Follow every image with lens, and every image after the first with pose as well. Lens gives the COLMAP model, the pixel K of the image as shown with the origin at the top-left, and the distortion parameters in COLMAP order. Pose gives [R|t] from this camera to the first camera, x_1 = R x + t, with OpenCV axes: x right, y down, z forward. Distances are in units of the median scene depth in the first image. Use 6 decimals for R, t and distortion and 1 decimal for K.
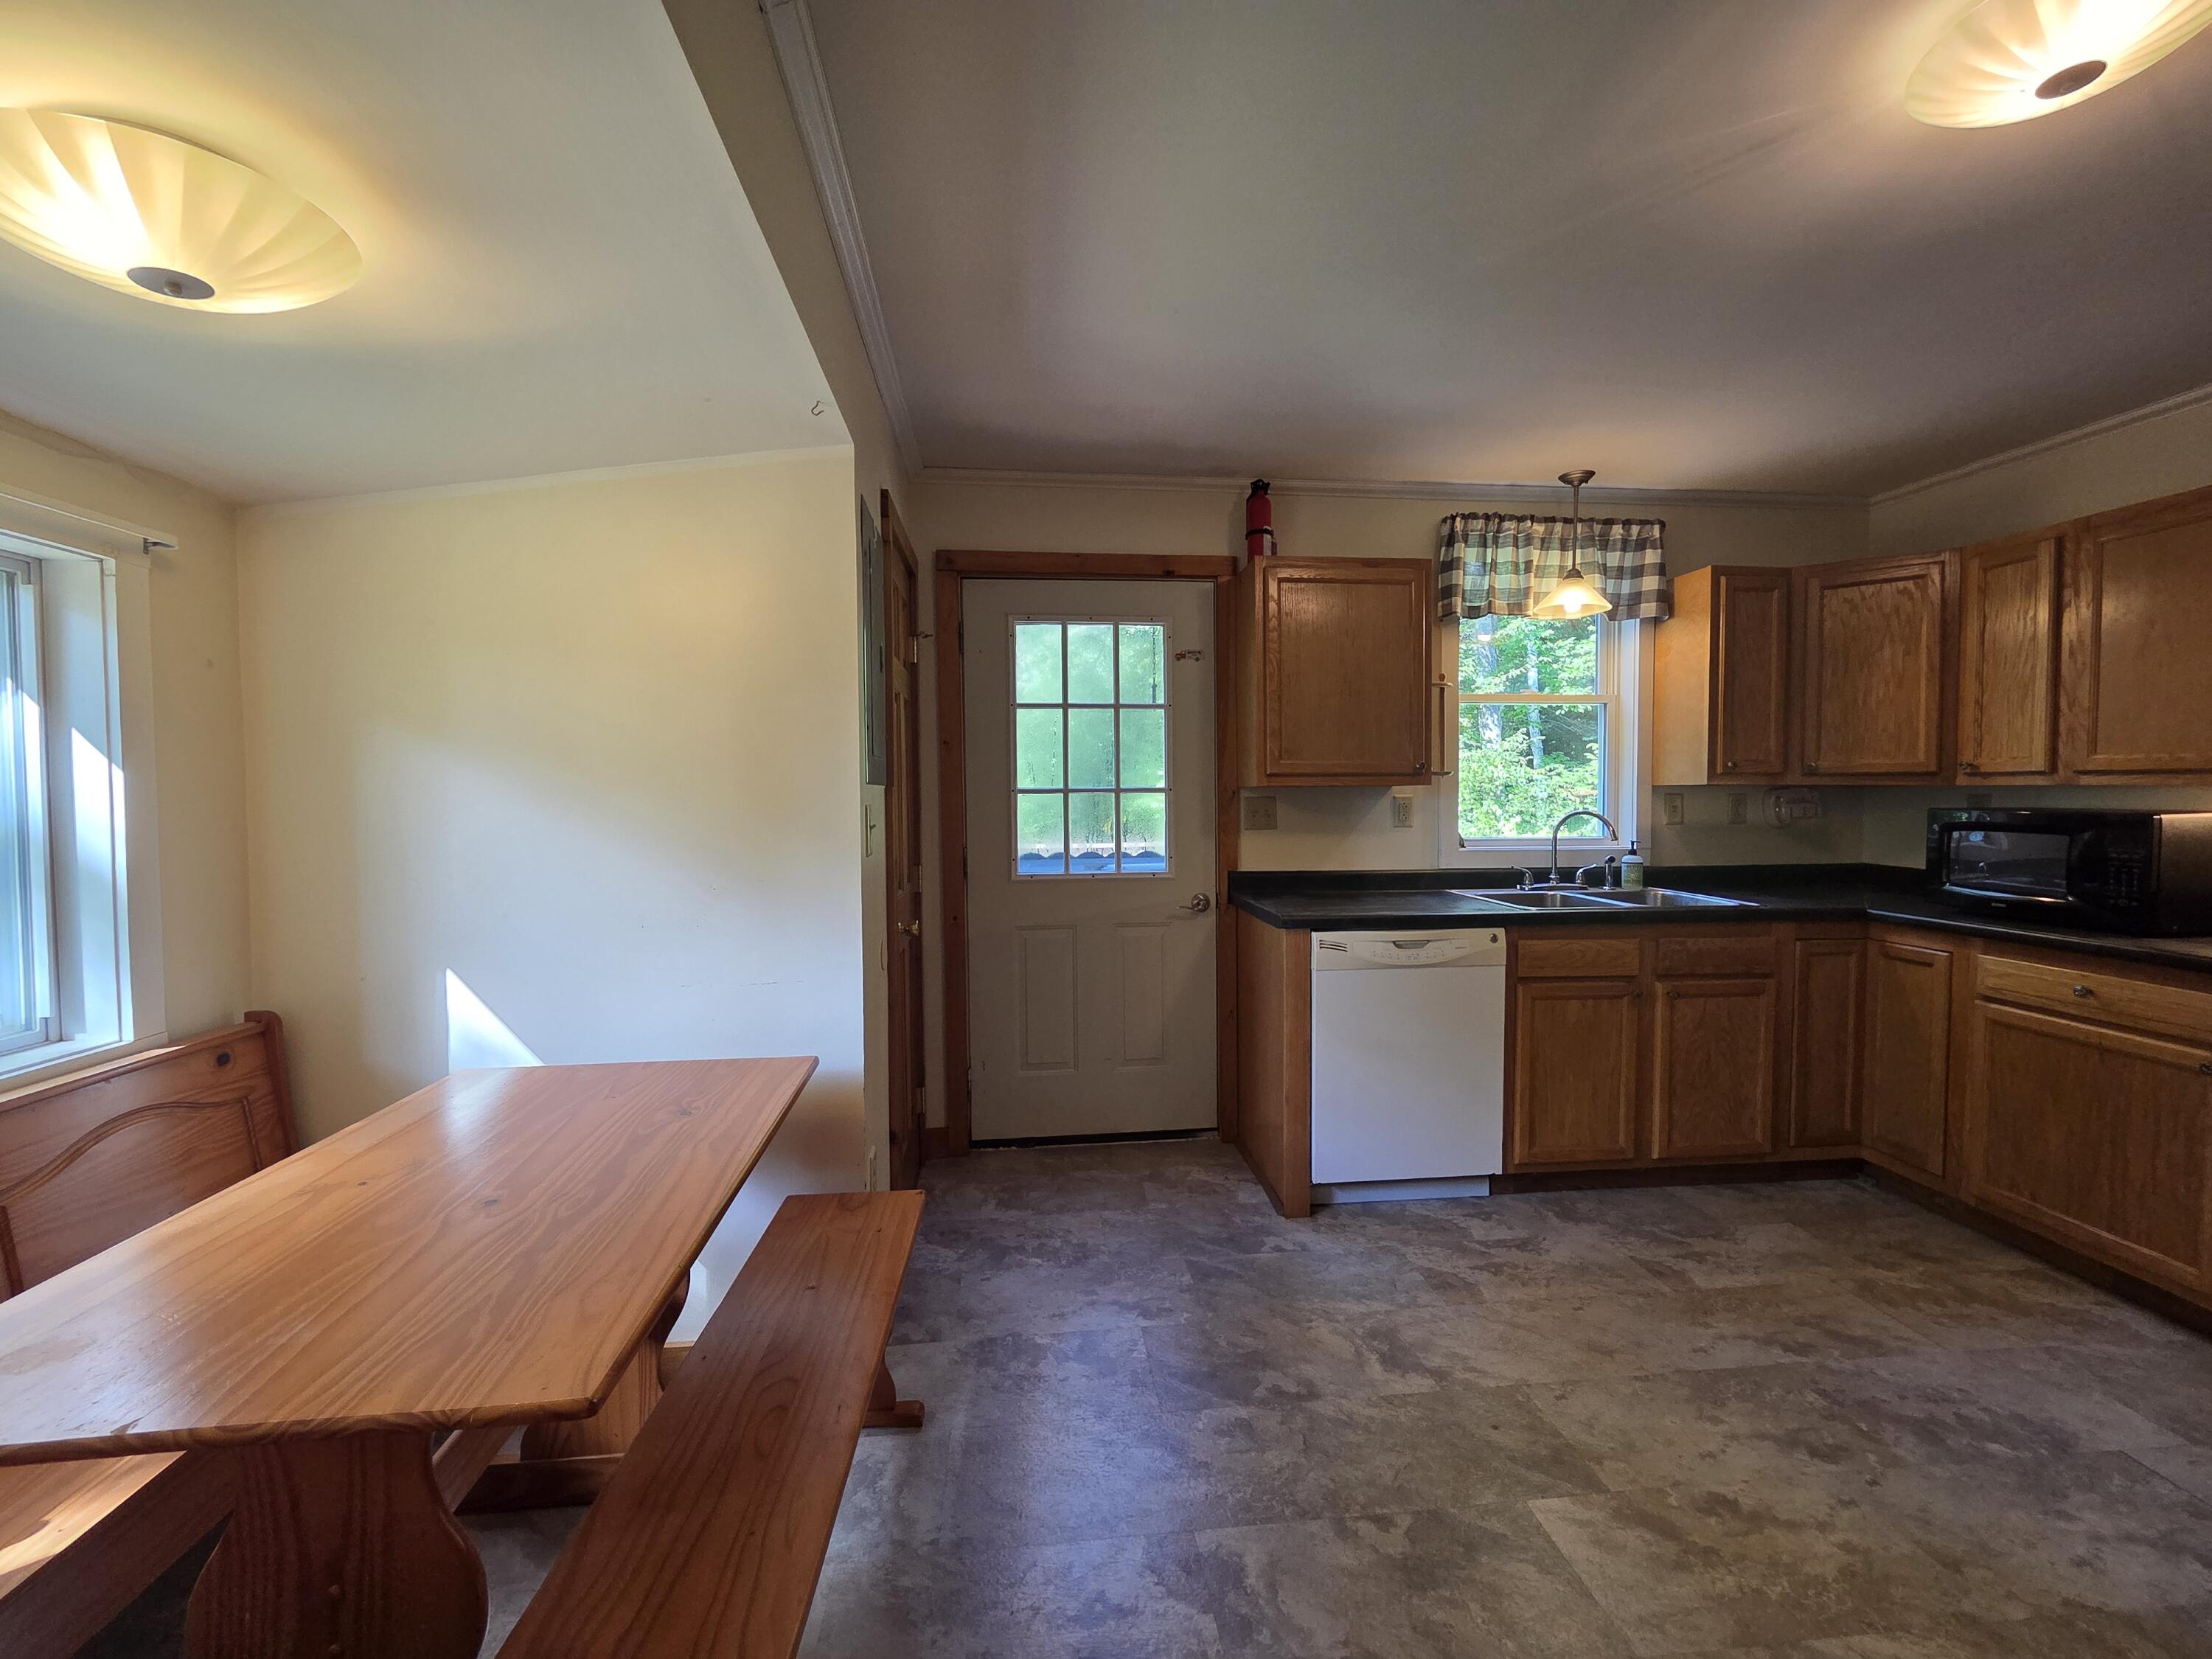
lens RADIAL K [[906.7, 0, 1105.4], [0, 906.7, 820.7], [0, 0, 1]] dist [-0.000120, -0.000433]
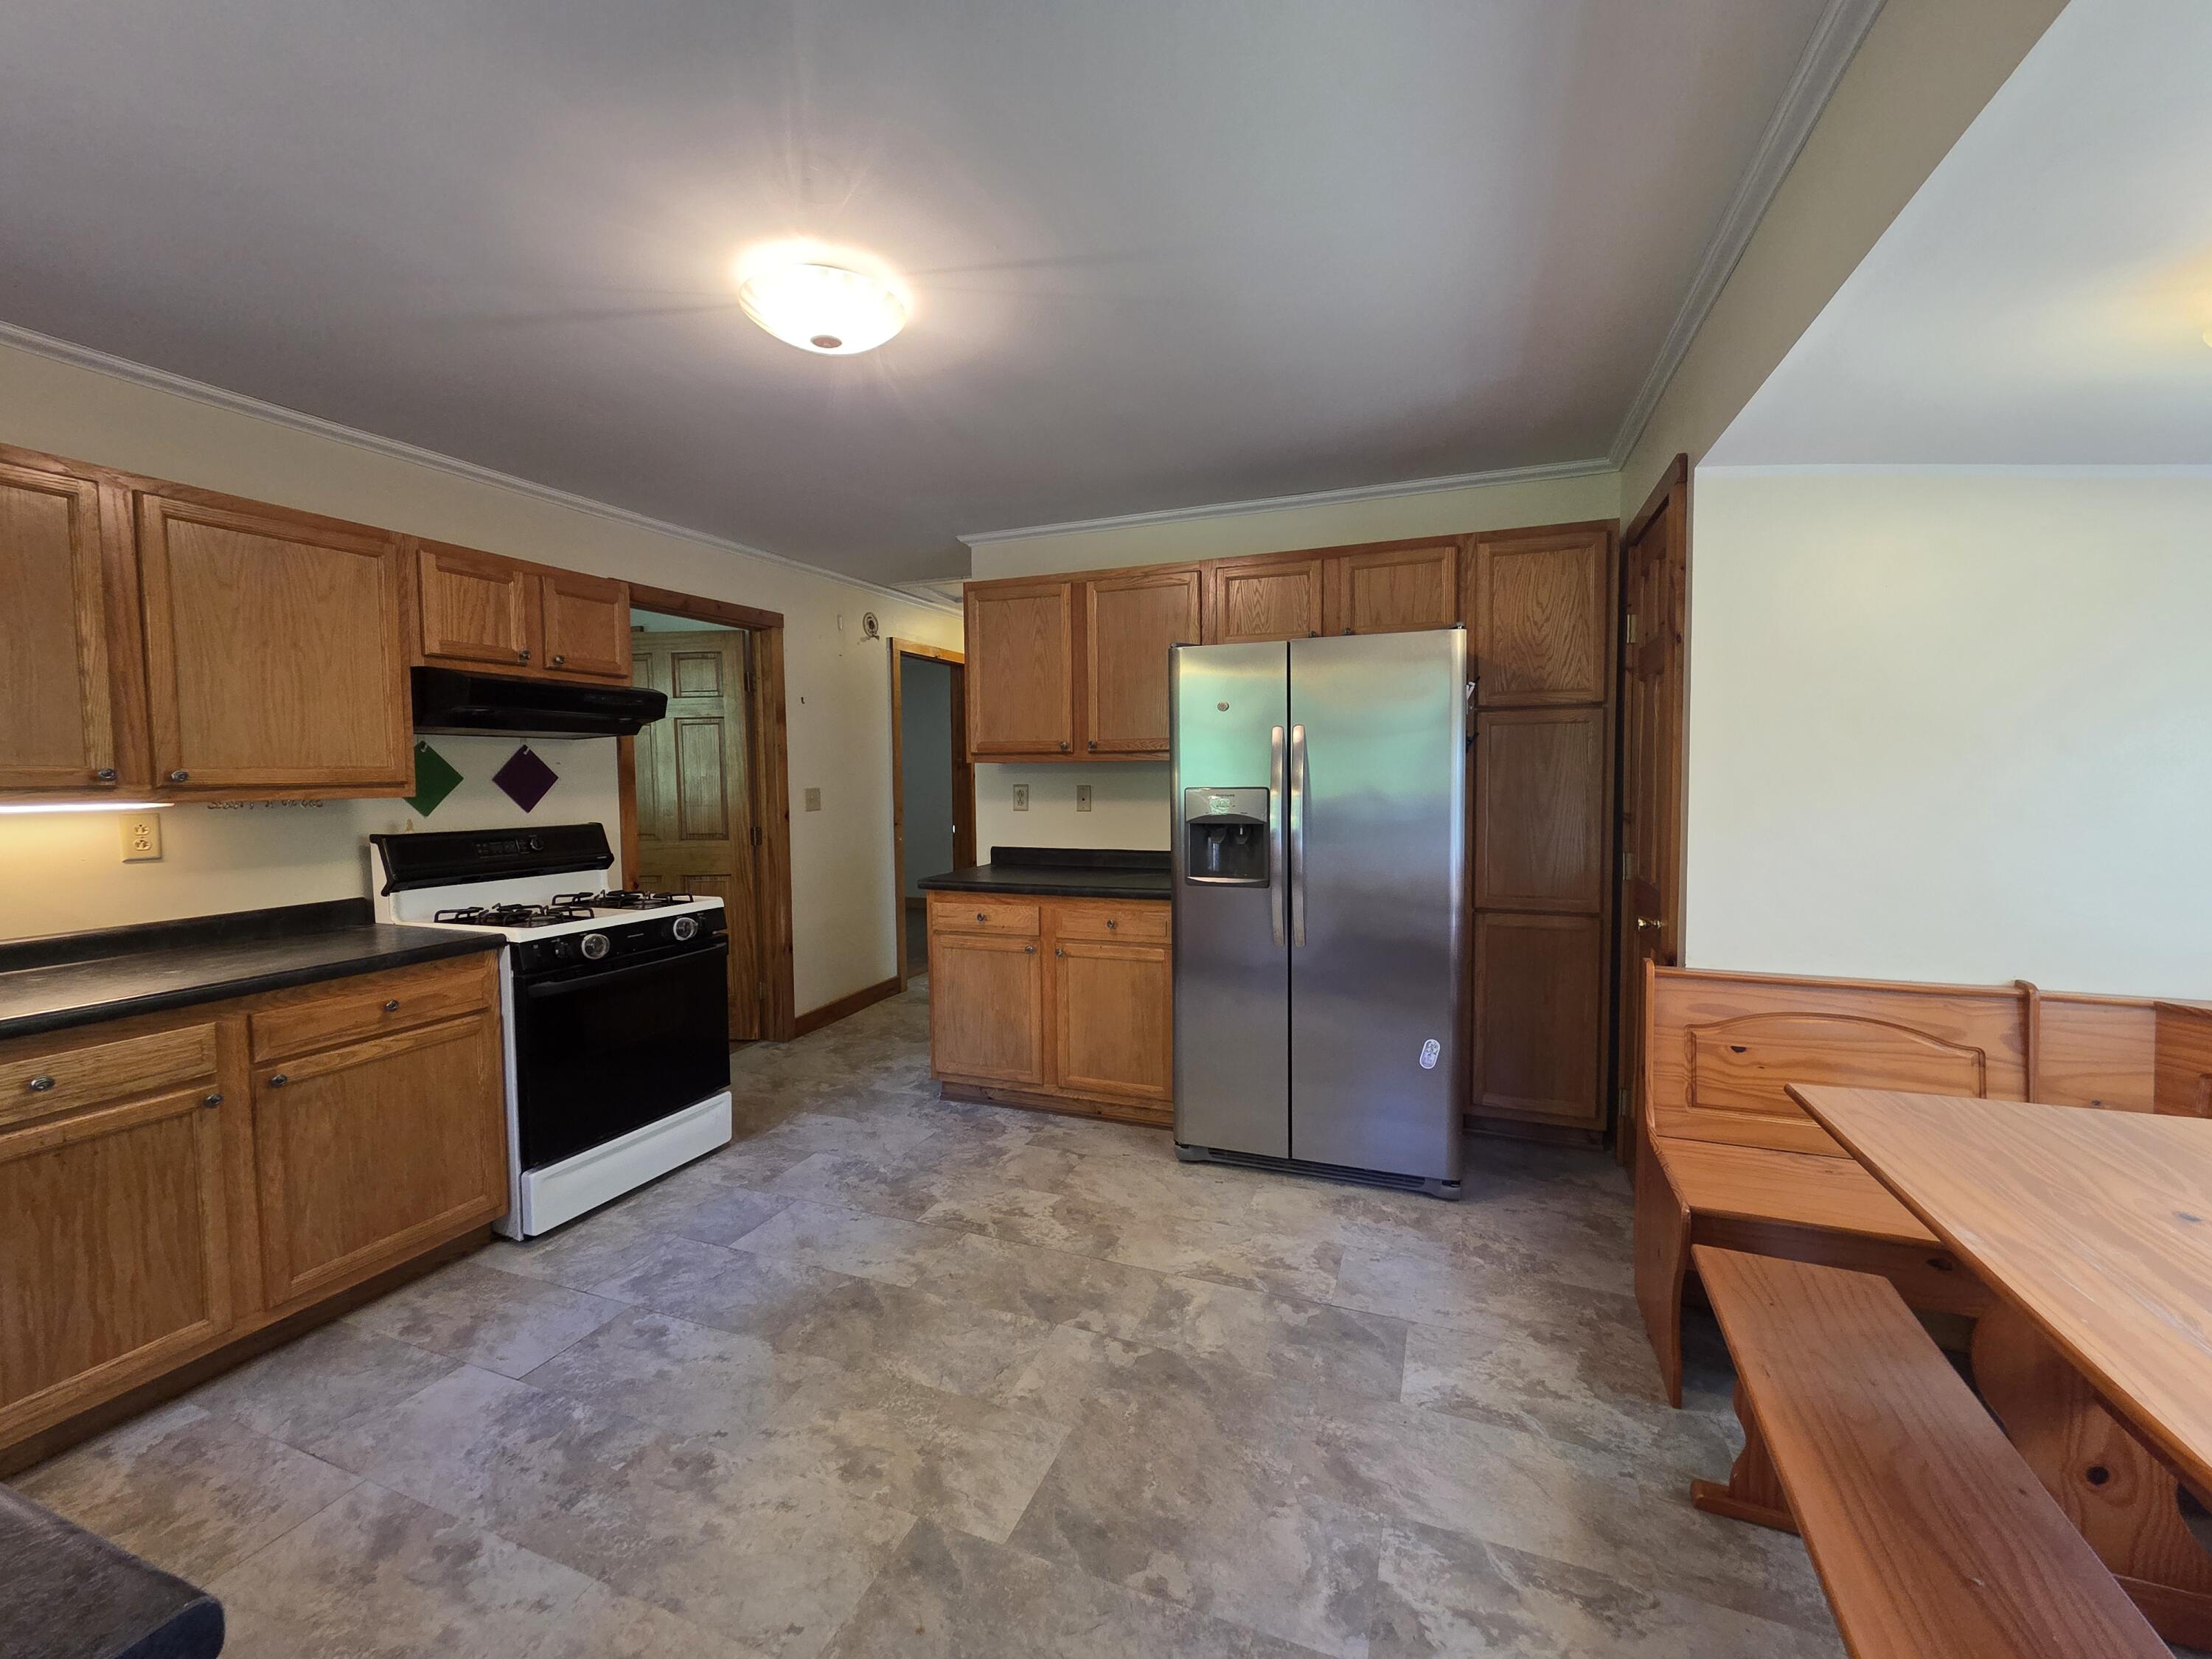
lens RADIAL K [[903.4, 0, 1104.4], [0, 903.4, 822.3], [0, 0, 1]] dist [0.004317, -0.005314]
pose [[-0.886177, -0.011718, 0.463199, -0.041314], [0.030812, 0.995977, 0.084146, -0.055324], [-0.462321, 0.088840, -0.882251, 1.083765]]
